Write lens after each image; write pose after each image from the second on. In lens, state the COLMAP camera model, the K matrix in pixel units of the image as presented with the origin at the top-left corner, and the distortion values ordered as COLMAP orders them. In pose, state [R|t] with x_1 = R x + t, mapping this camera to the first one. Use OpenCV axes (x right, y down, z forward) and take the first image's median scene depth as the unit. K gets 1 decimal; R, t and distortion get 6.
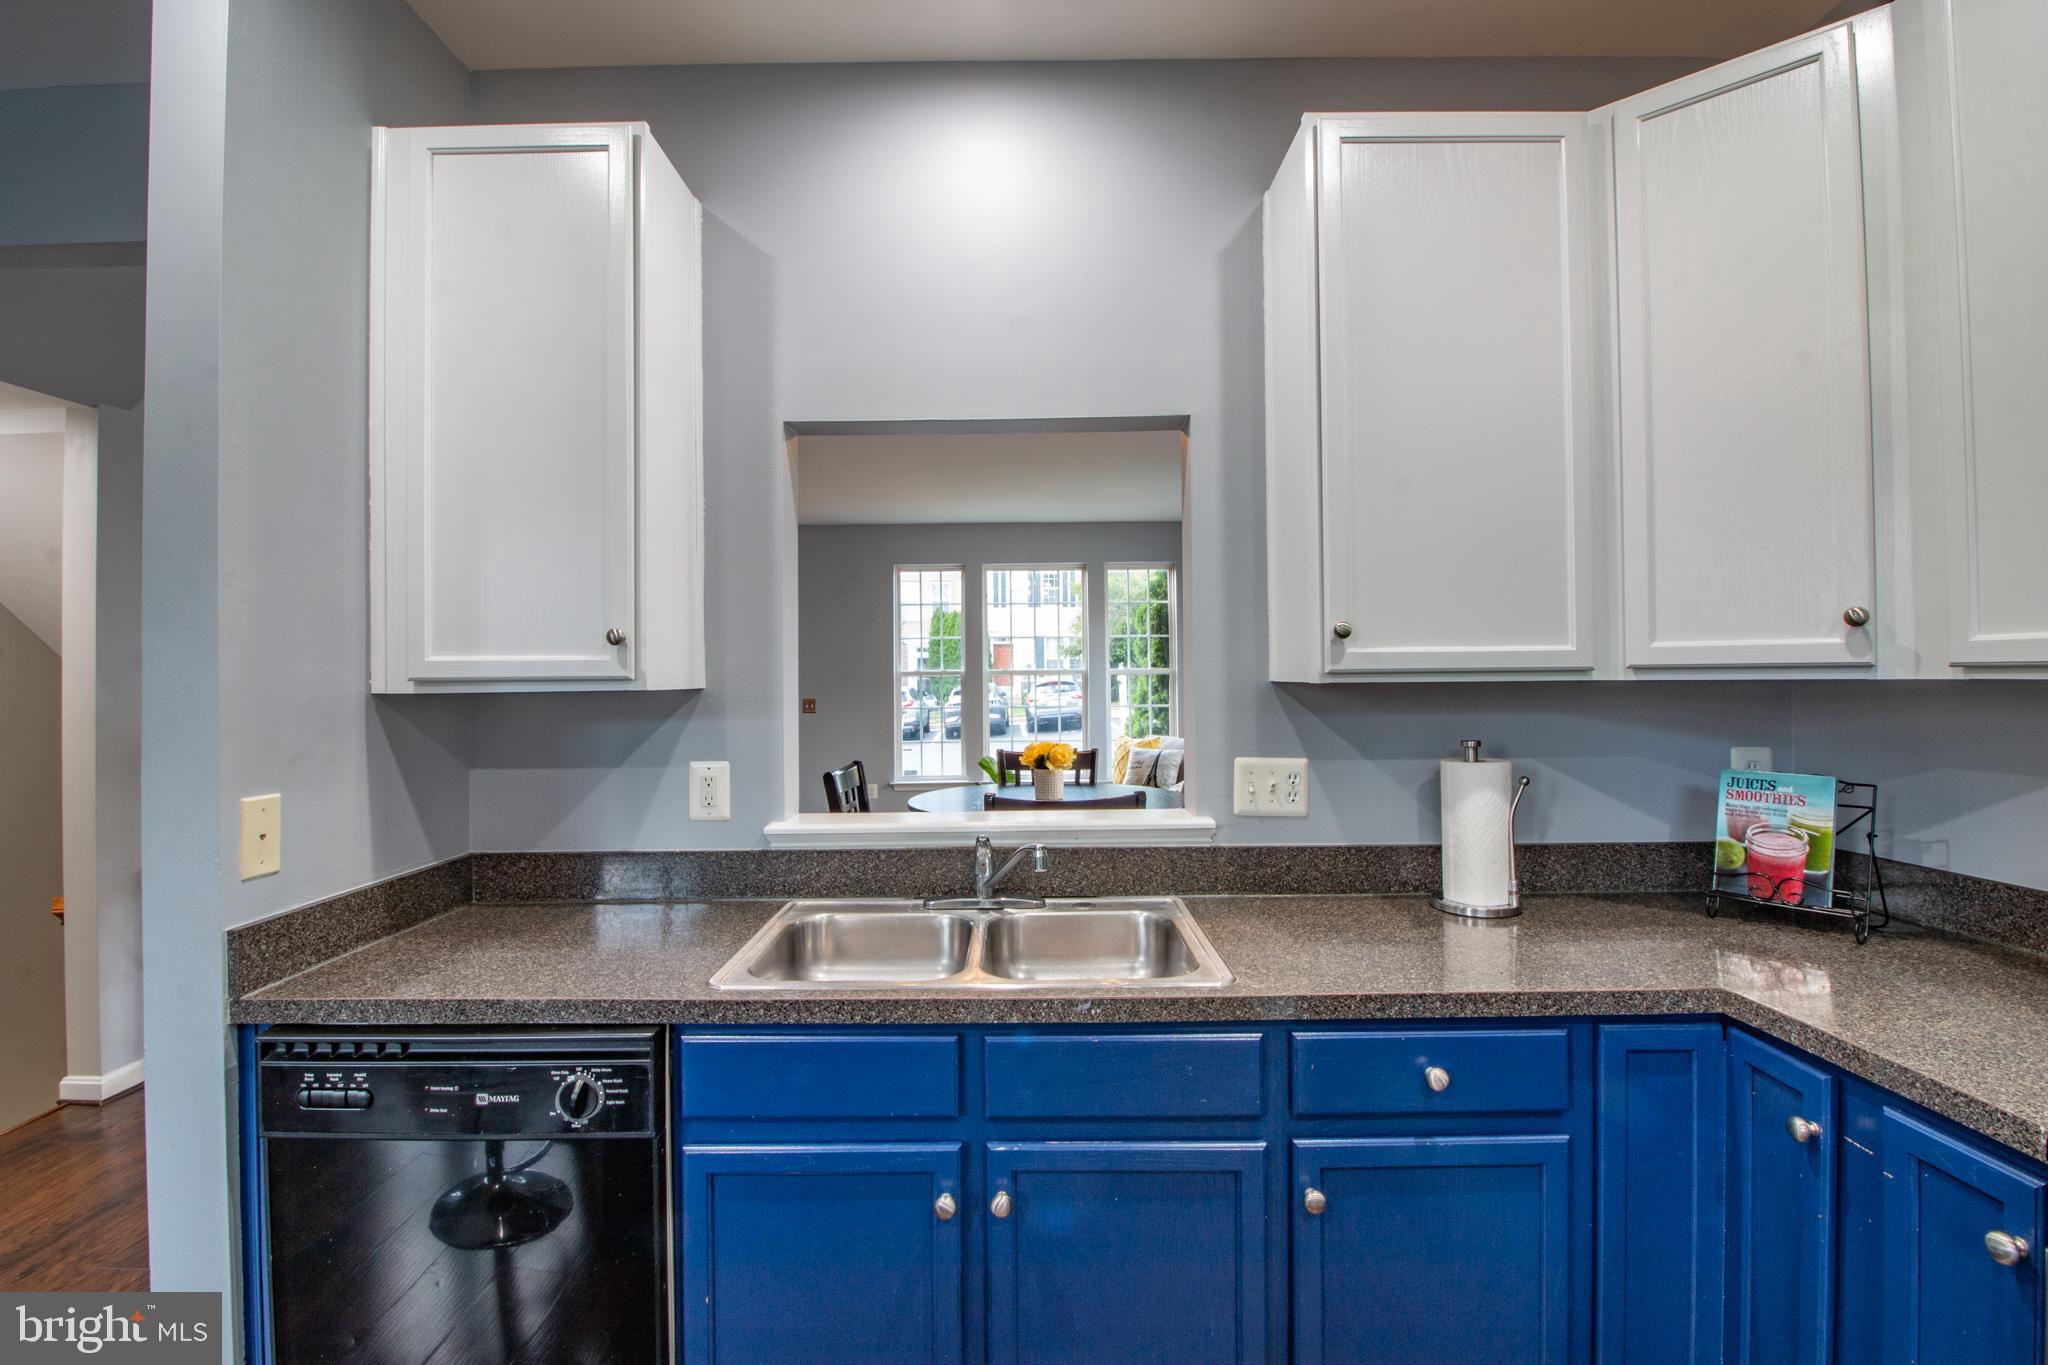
lens RADIAL K [[942.4, 0, 1023.1], [0, 942.4, 665.7], [0, 0, 1]] dist [0.000948, -0.013265]
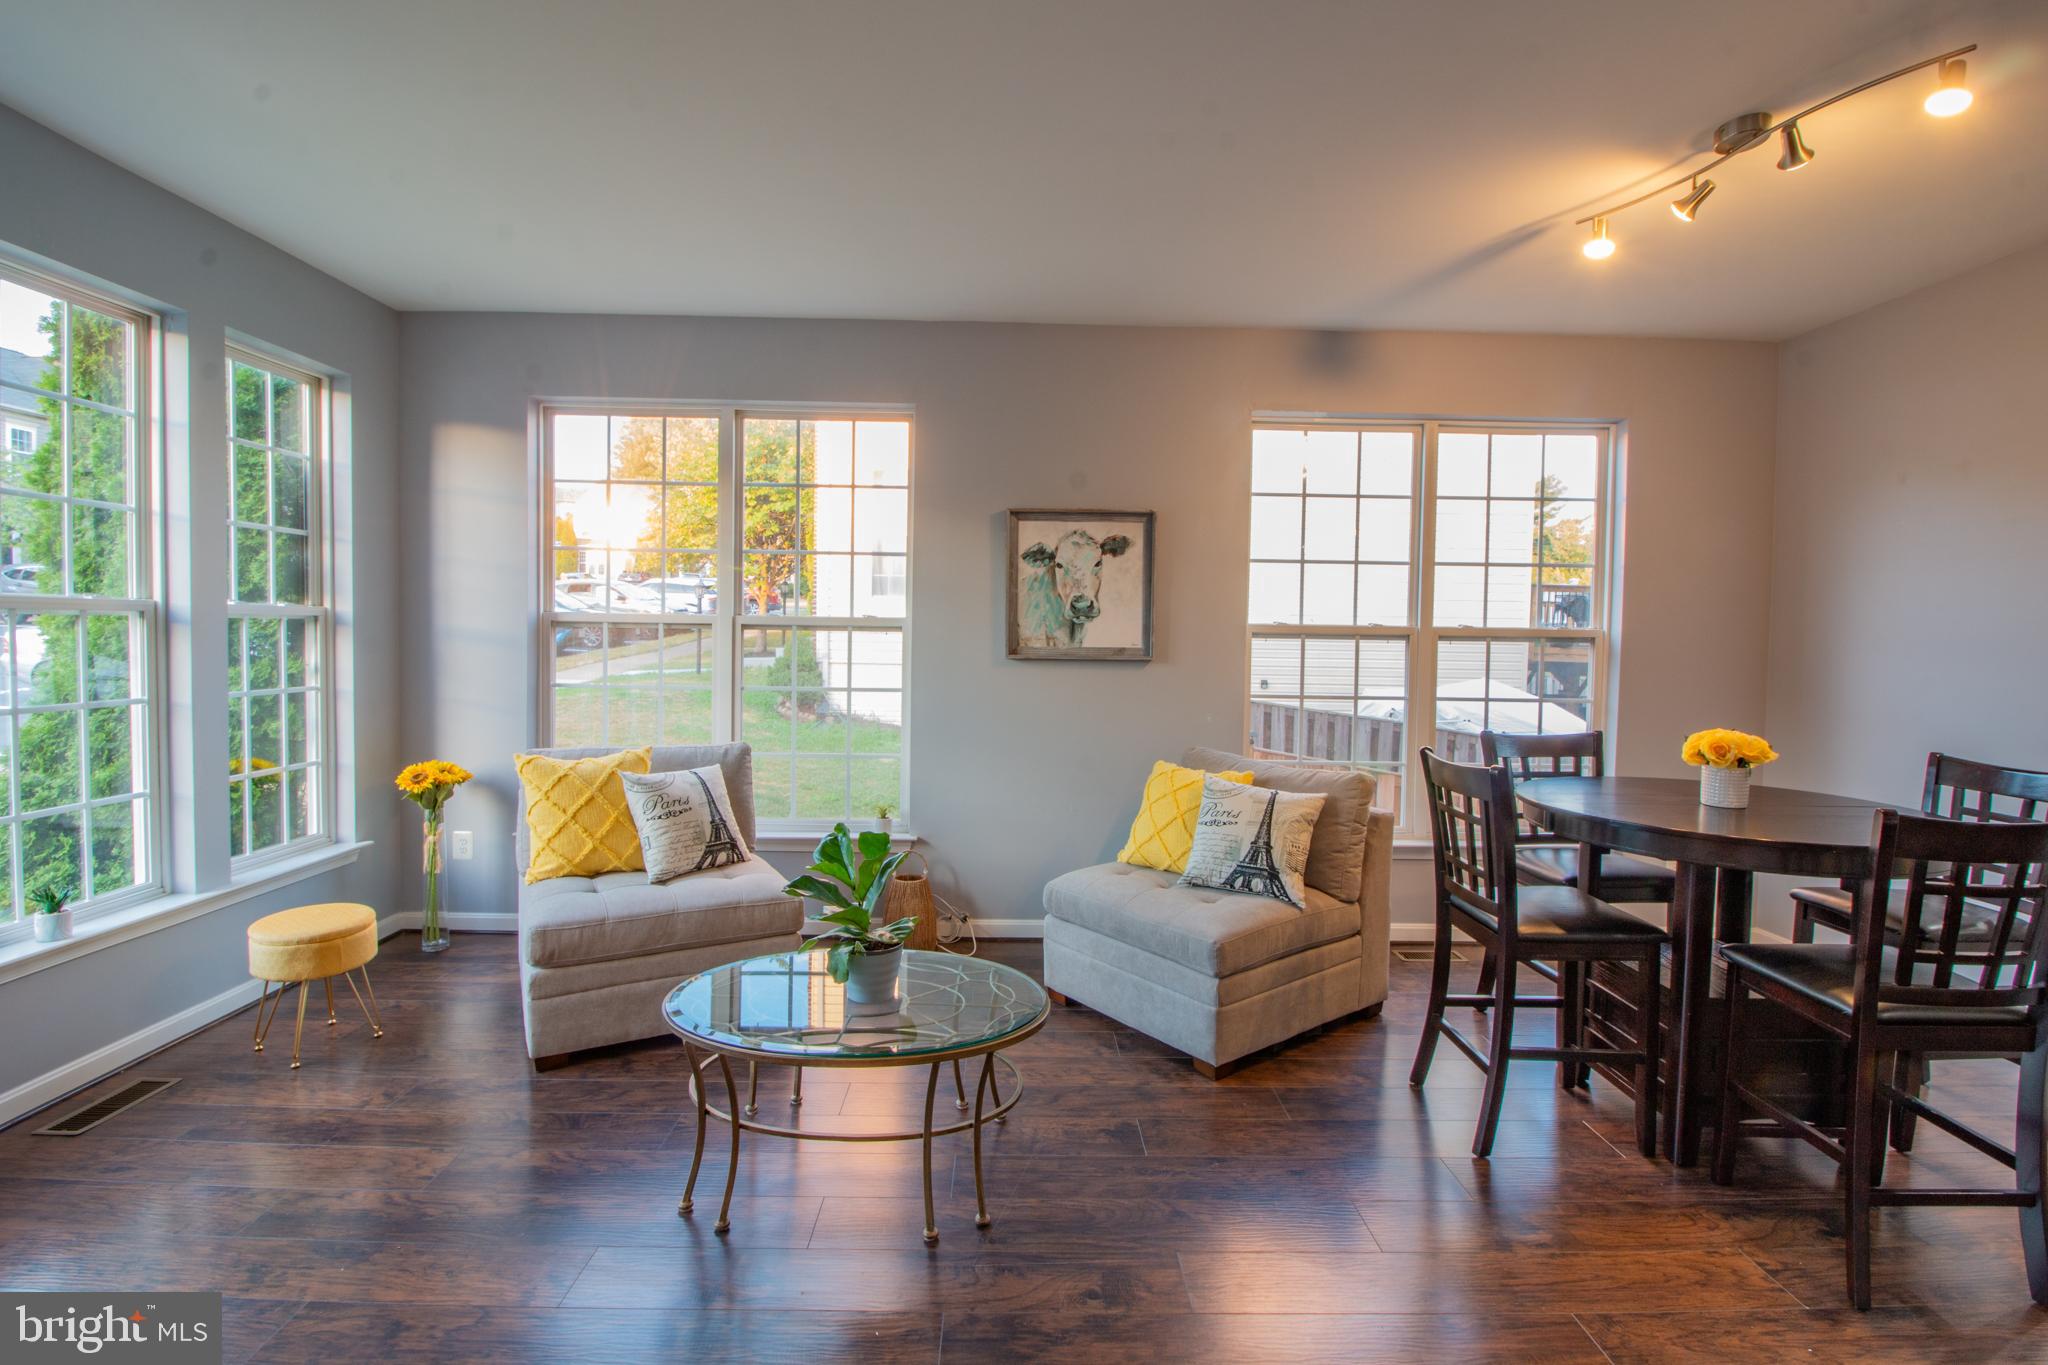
lens RADIAL K [[942.4, 0, 1023.1], [0, 942.4, 665.7], [0, 0, 1]] dist [0.000948, -0.013265]
pose [[-0.013516, -0.025024, 0.999595, -1.249889], [-0.027426, 0.999320, 0.024646, 0.046695], [-0.999532, -0.027082, -0.014193, 2.766679]]
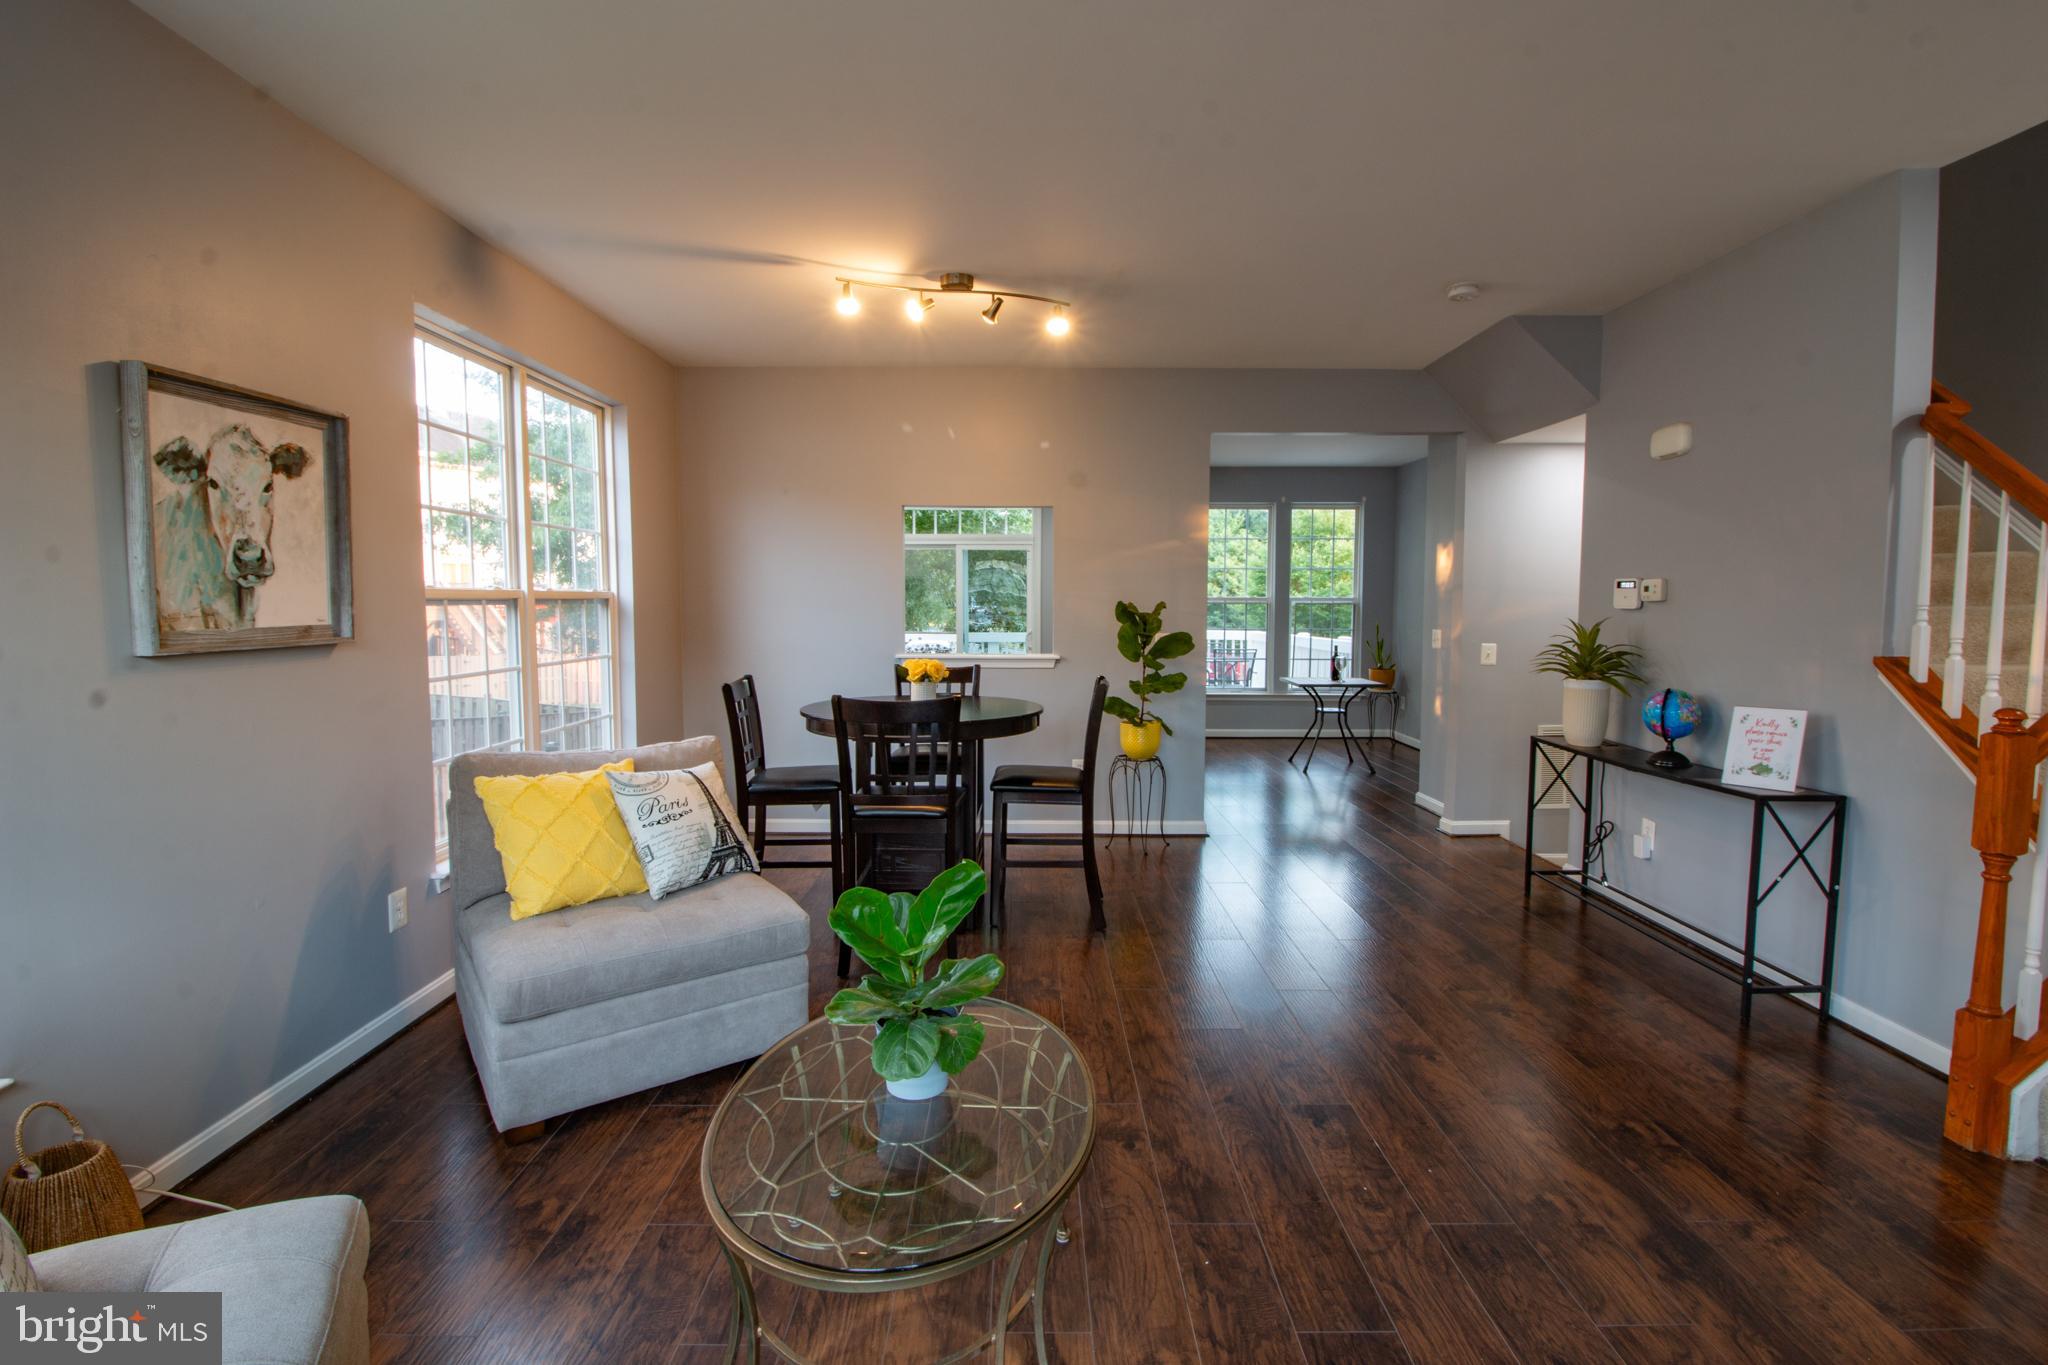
lens RADIAL K [[942.4, 0, 1023.1], [0, 942.4, 665.7], [0, 0, 1]] dist [0.000948, -0.013265]
pose [[-0.999972, 0.006969, 0.002774, -0.177741], [0.007117, 0.998329, 0.057343, 0.039913], [-0.002370, 0.057362, -0.998351, 3.814404]]
